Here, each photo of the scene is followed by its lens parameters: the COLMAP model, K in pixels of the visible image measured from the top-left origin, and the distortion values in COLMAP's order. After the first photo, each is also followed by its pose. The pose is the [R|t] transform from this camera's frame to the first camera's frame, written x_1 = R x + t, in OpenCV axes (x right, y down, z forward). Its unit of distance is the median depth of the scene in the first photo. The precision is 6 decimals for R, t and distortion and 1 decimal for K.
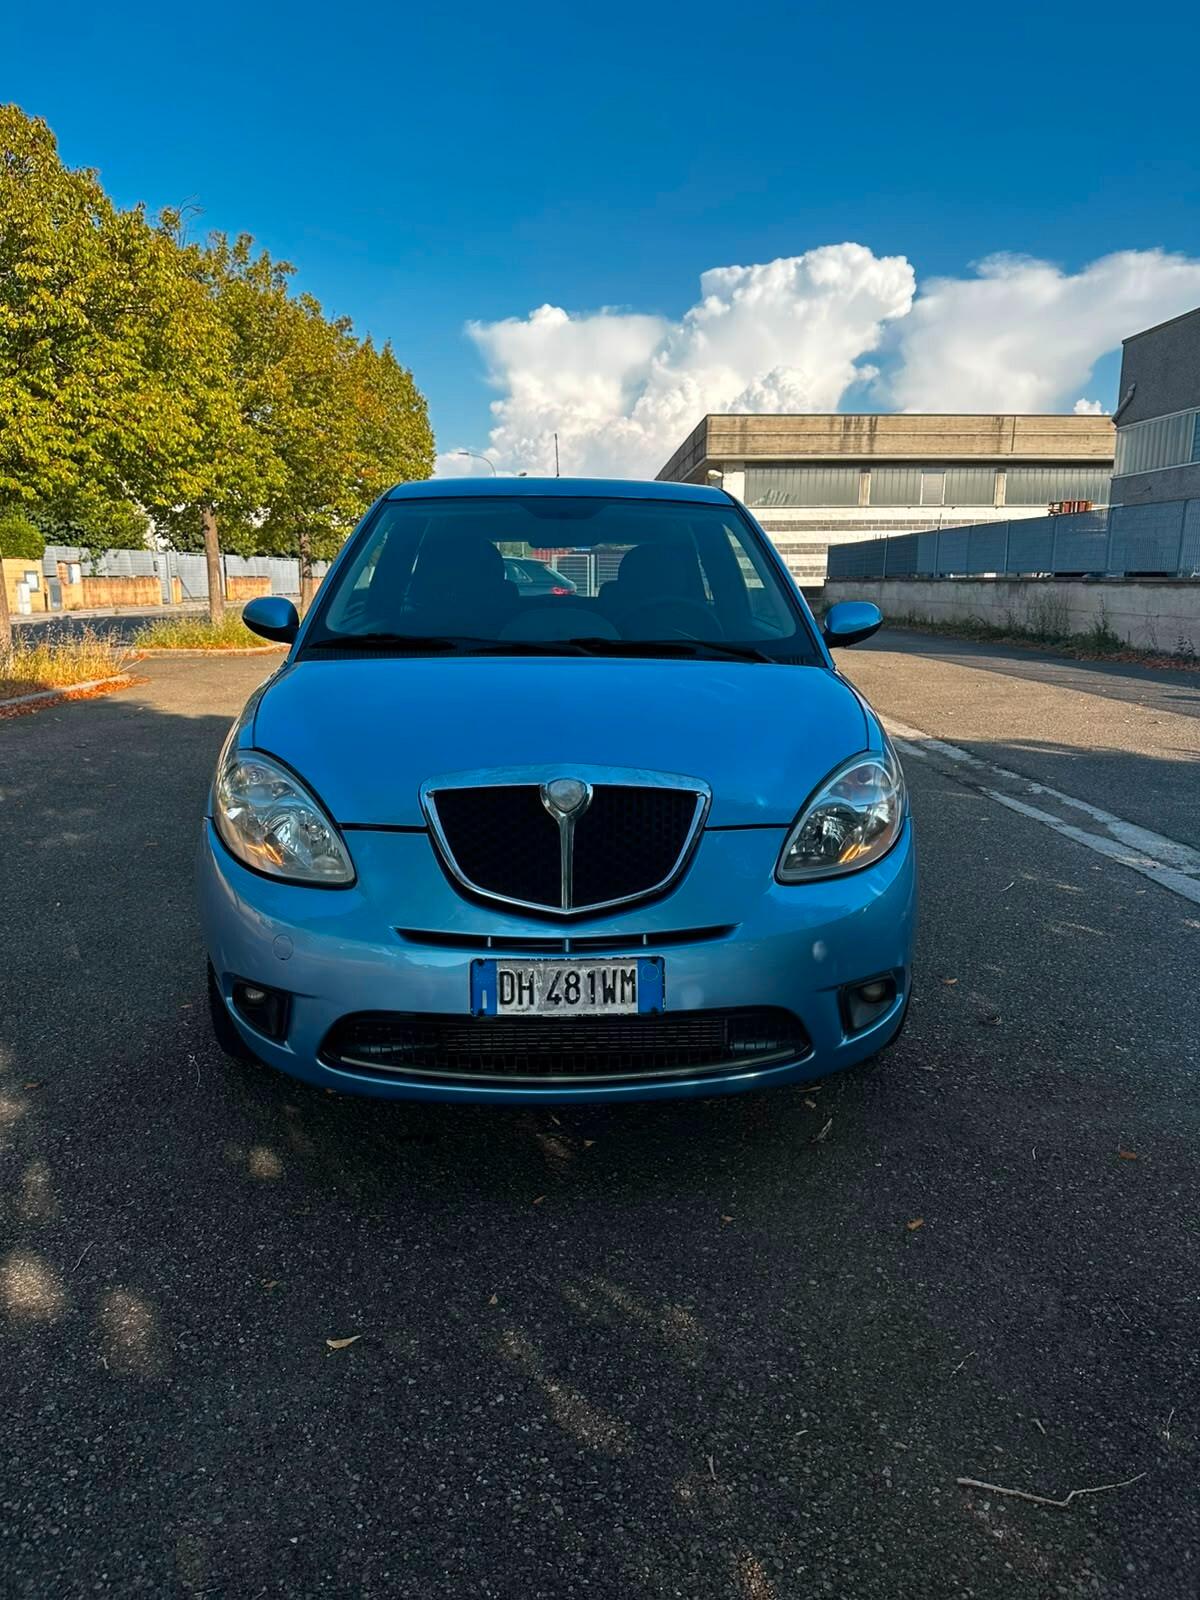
lens RADIAL K [[1164.8, 0, 606.2], [0, 1164.8, 763.6], [0, 0, 1]] dist [-0.002795, -0.003897]
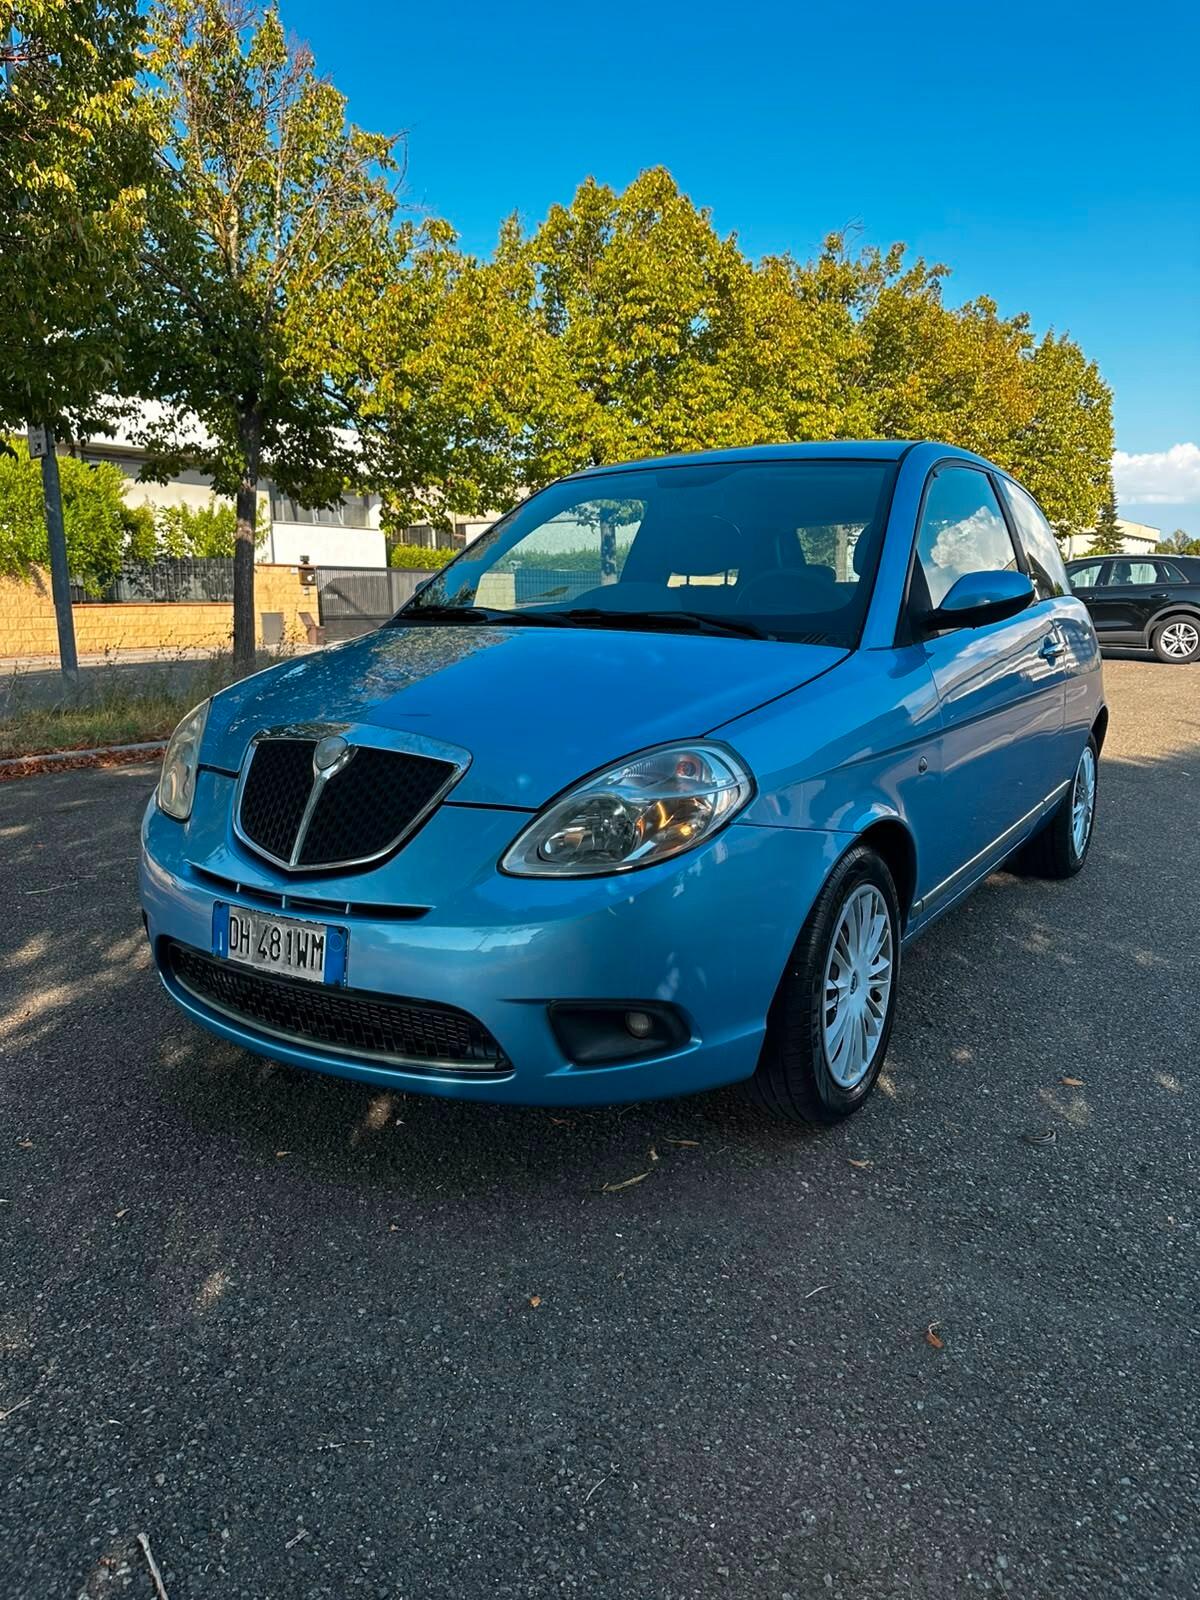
lens RADIAL K [[1155.3, 0, 600.0], [0, 1155.3, 800.0], [0, 0, 1]] dist [-0.014571, 0.000763]
pose [[0.803437, 0.093136, -0.588060, 0.748451], [-0.083704, 0.995549, 0.043313, 0.005462], [0.589477, 0.014424, 0.807656, 0.368463]]
